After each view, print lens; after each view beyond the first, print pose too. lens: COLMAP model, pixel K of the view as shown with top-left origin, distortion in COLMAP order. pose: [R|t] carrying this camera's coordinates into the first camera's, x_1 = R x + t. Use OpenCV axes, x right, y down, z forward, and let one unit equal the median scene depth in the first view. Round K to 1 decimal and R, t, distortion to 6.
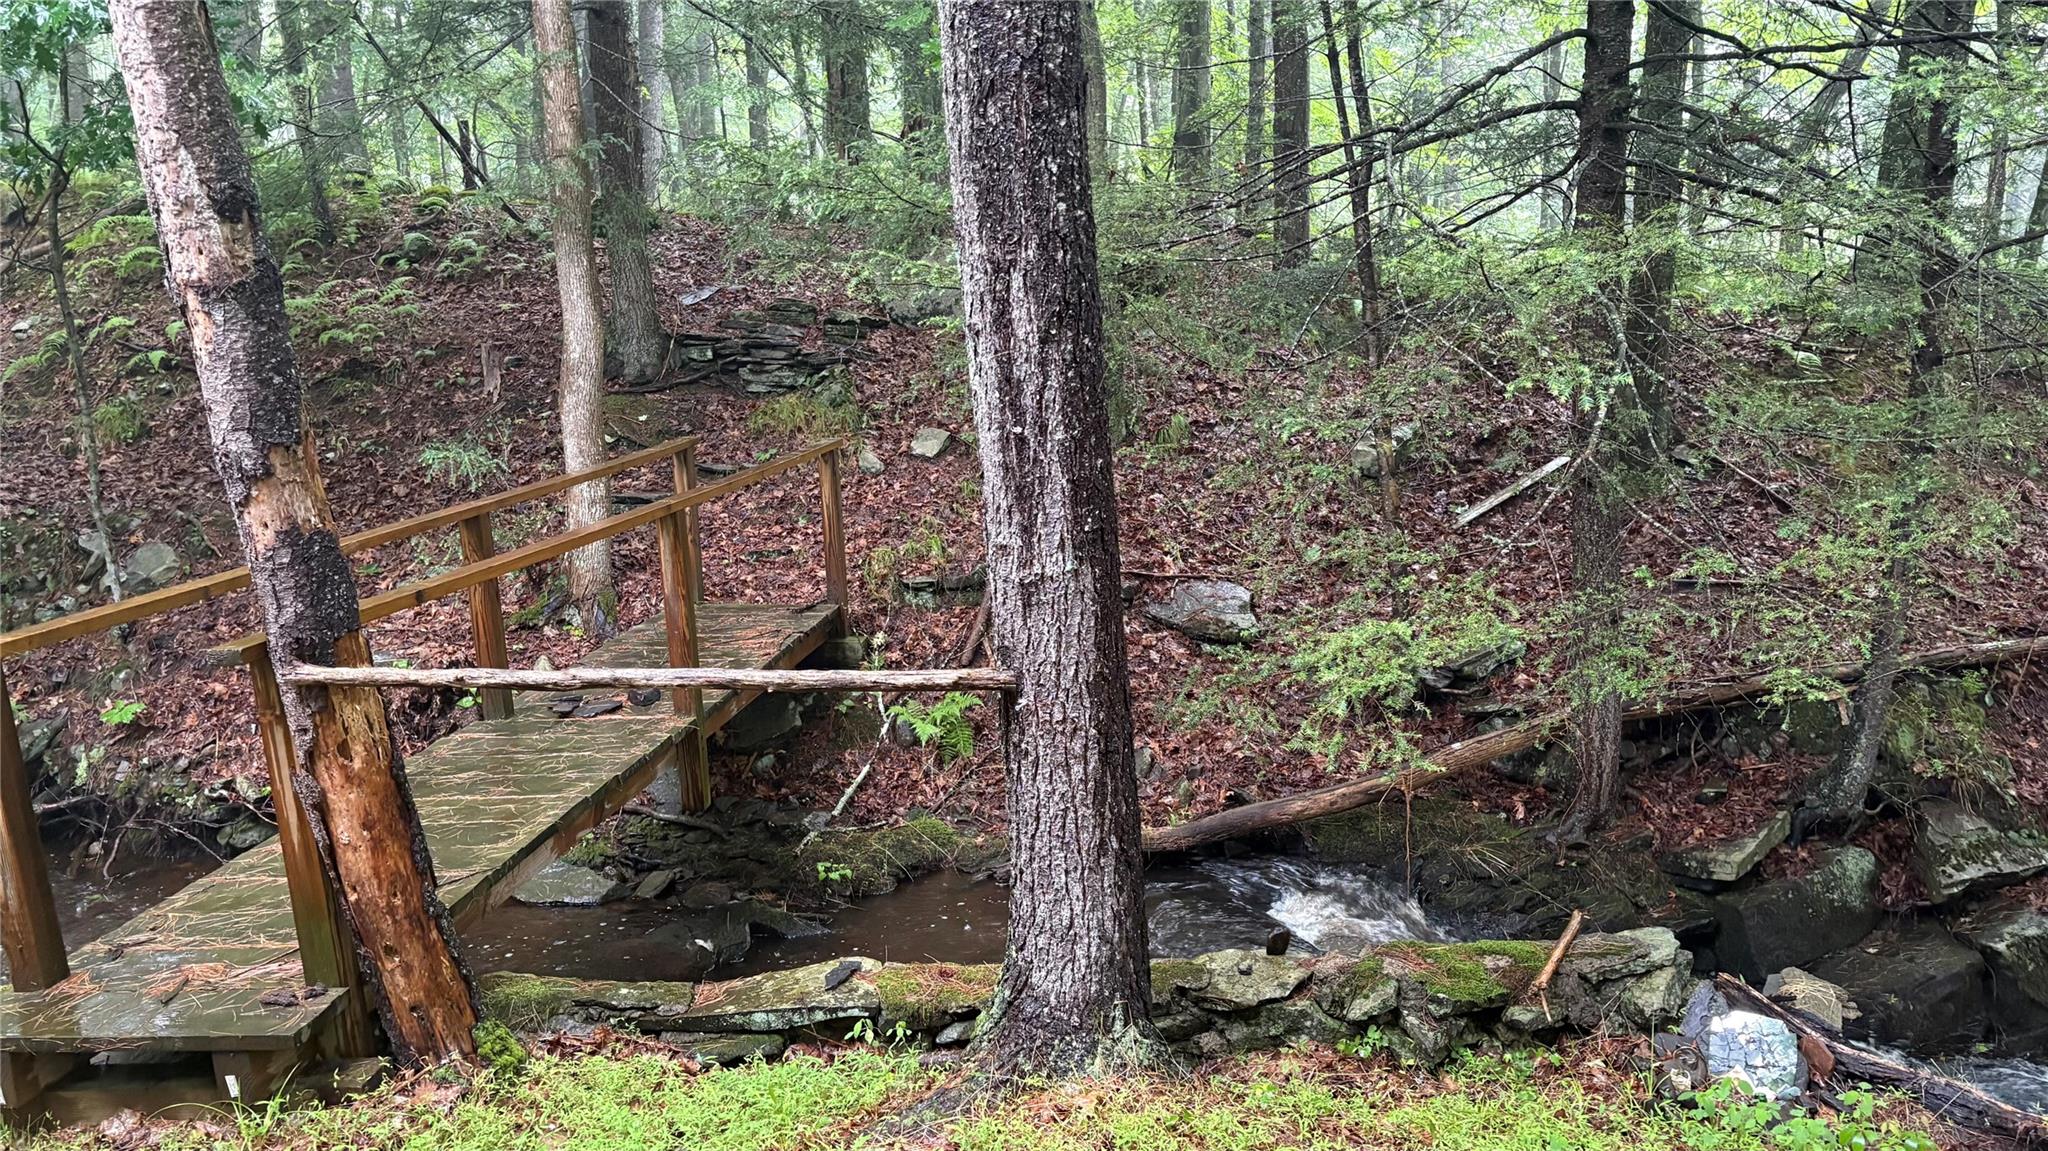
lens RADIAL K [[1504.1, 0, 1026.6], [0, 1504.1, 514.7], [0, 0, 1]] dist [0.018237, -0.004434]
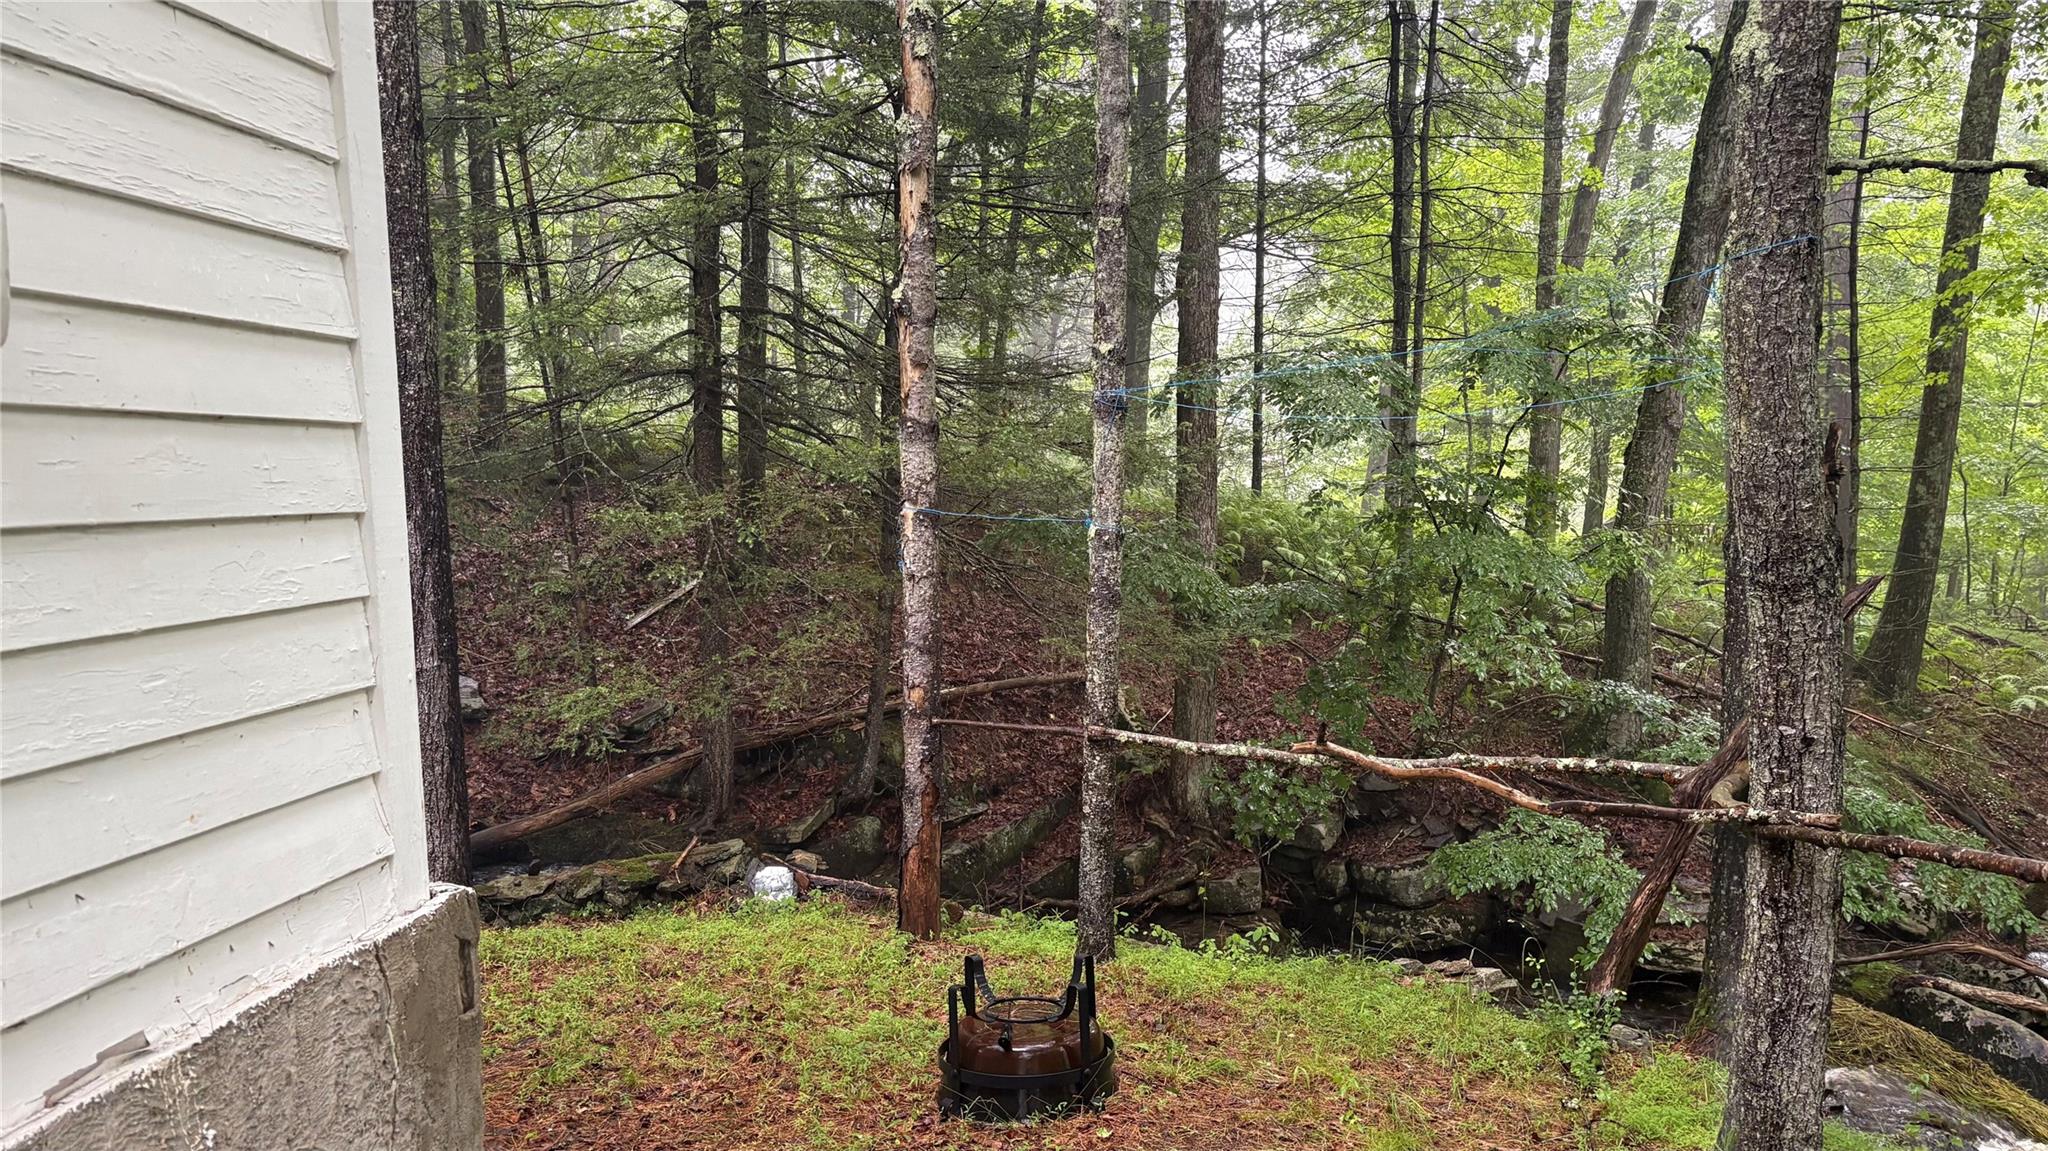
lens RADIAL K [[1549.6, 0, 1025.8], [0, 1549.6, 571.9], [0, 0, 1]] dist [-0.003078, -0.003561]
pose [[0.862265, -0.013829, 0.506269, -0.202445], [0.024925, 0.999575, -0.015148, -0.022359], [-0.505844, 0.025681, 0.862243, -0.704675]]
